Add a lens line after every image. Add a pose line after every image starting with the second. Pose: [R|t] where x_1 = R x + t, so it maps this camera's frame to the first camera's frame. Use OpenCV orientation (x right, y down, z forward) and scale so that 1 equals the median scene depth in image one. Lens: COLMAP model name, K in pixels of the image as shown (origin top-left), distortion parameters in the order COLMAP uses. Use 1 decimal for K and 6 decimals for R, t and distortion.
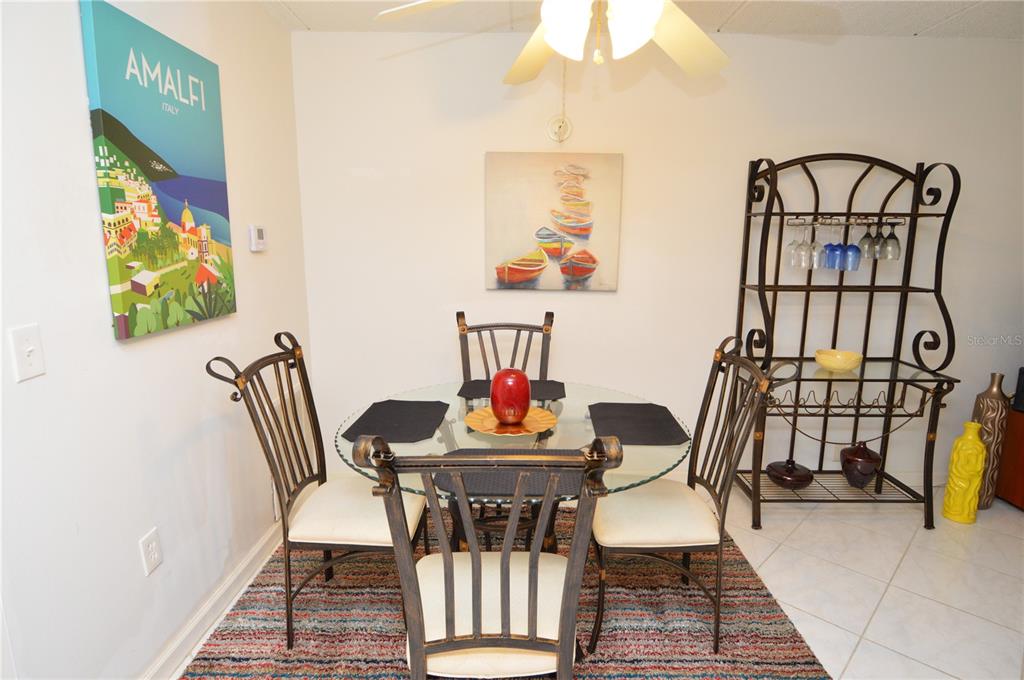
lens RADIAL K [[545.3, 0, 517.1], [0, 545.3, 334.4], [0, 0, 1]] dist [0.026764, -0.038322]
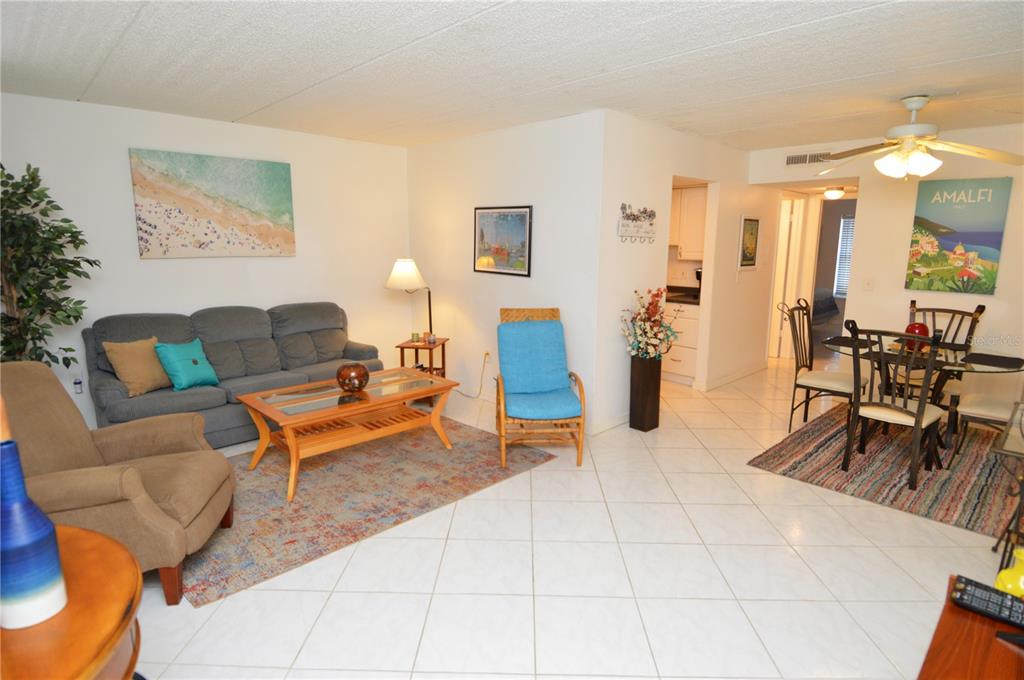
lens RADIAL K [[545.3, 0, 517.1], [0, 545.3, 334.4], [0, 0, 1]] dist [0.026764, -0.038322]
pose [[-0.713787, 0.107197, -0.692111, 1.705296], [-0.134679, 0.948764, 0.285846, -0.189275], [0.687292, 0.297246, -0.662778, 0.922200]]
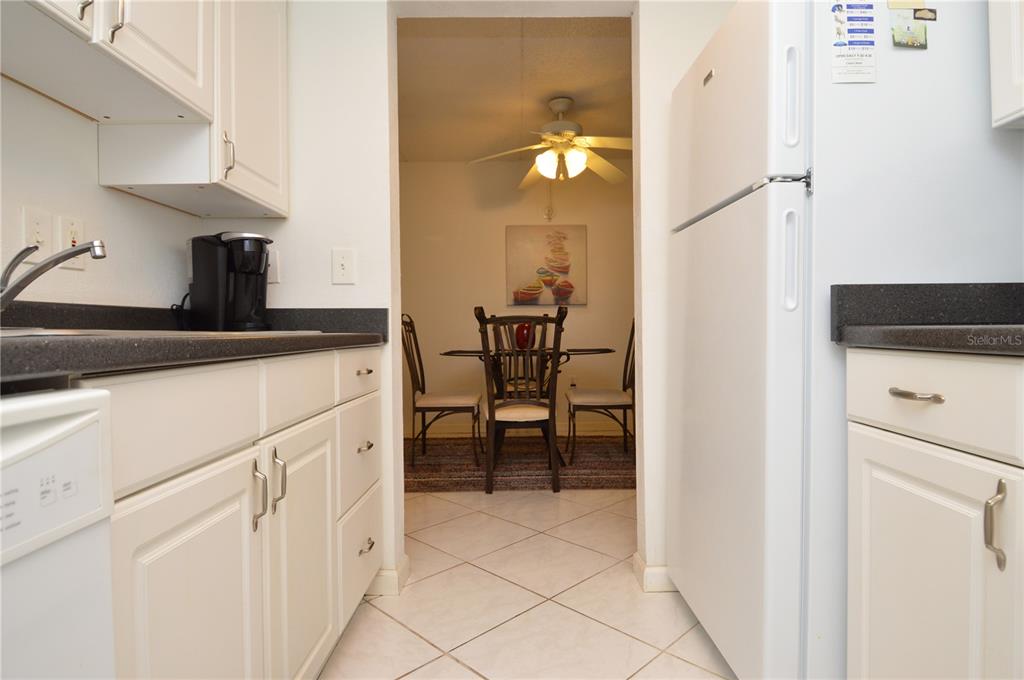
lens RADIAL K [[545.3, 0, 517.1], [0, 545.3, 334.4], [0, 0, 1]] dist [0.026764, -0.038322]
pose [[0.999808, -0.018868, -0.005252, -0.022089], [0.017783, 0.986929, -0.160170, 0.292220], [0.008205, 0.160046, 0.987075, -0.666727]]
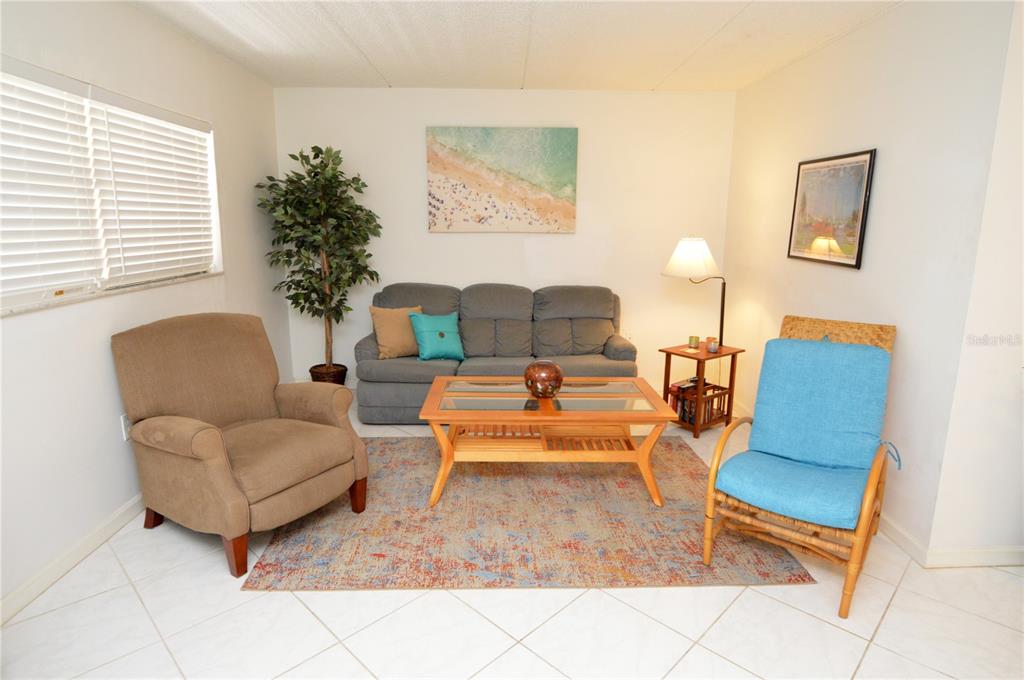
lens RADIAL K [[559.3, 0, 507.5], [0, 559.3, 333.5], [0, 0, 1]] dist [0.024467, -0.042337]
pose [[-0.999807, -0.011132, -0.016186, 1.168992], [-0.016233, 0.932183, 0.361622, -0.137050], [0.011062, 0.361815, -0.932184, 0.788529]]
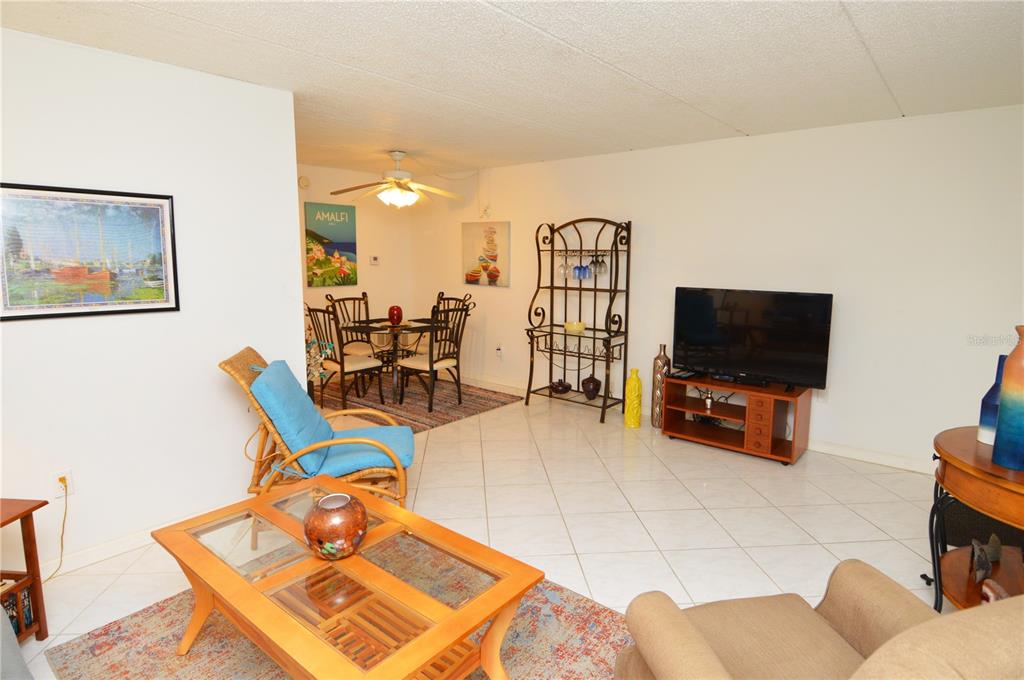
lens RADIAL K [[545.3, 0, 517.1], [0, 545.3, 334.4], [0, 0, 1]] dist [0.026764, -0.038322]
pose [[0.767582, 0.095696, -0.633767, 1.655295], [-0.113428, 0.993466, 0.012631, 0.073660], [0.630834, 0.062191, 0.773421, -0.597385]]
